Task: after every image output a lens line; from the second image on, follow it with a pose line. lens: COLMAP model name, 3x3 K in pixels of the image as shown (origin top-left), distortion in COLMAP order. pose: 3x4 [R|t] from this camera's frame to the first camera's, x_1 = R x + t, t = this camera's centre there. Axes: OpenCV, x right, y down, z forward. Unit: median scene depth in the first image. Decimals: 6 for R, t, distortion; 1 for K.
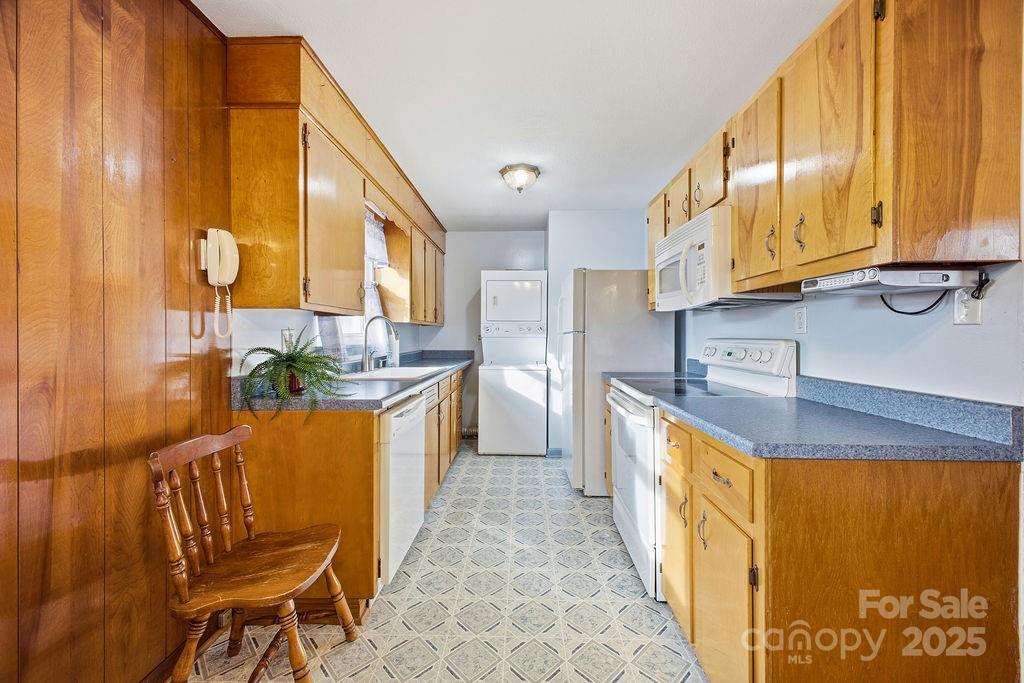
lens RADIAL K [[407.2, 0, 522.7], [0, 407.2, 337.4], [0, 0, 1]] dist [0.011363, -0.003122]
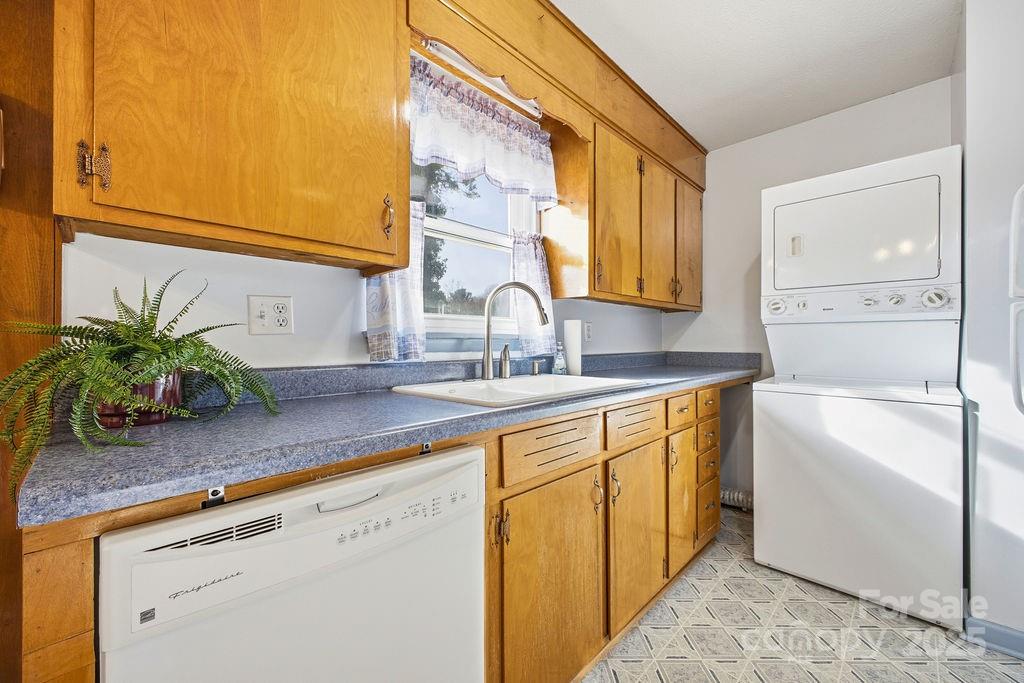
lens RADIAL K [[407.2, 0, 506.1], [0, 407.2, 339.3], [0, 0, 1]] dist [0.011363, -0.003122]
pose [[0.714827, -0.005013, -0.699283, 0.028560], [-0.002840, 0.999945, -0.010072, 0.028179], [0.699295, 0.009185, 0.714774, 0.519388]]
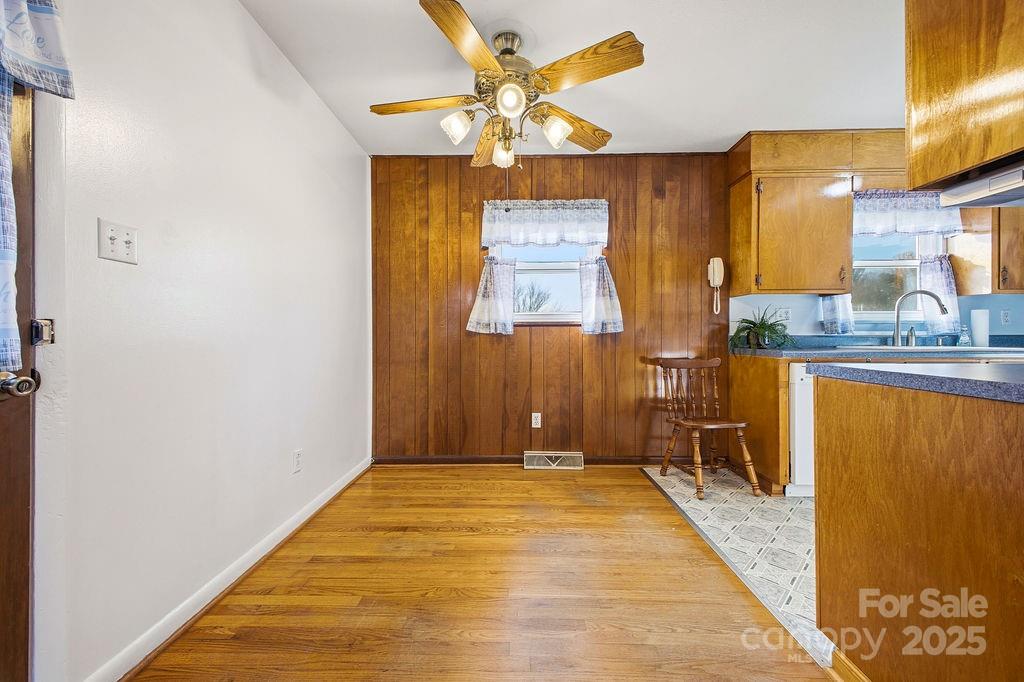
lens RADIAL K [[407.2, 0, 504.8], [0, 407.2, 340.7], [0, 0, 1]] dist [0.011363, -0.003122]
pose [[-0.005710, 0.012564, -0.999905, 0.568086], [-0.002084, 0.999919, 0.012576, 0.050728], [0.999982, 0.002155, -0.005683, 0.005464]]
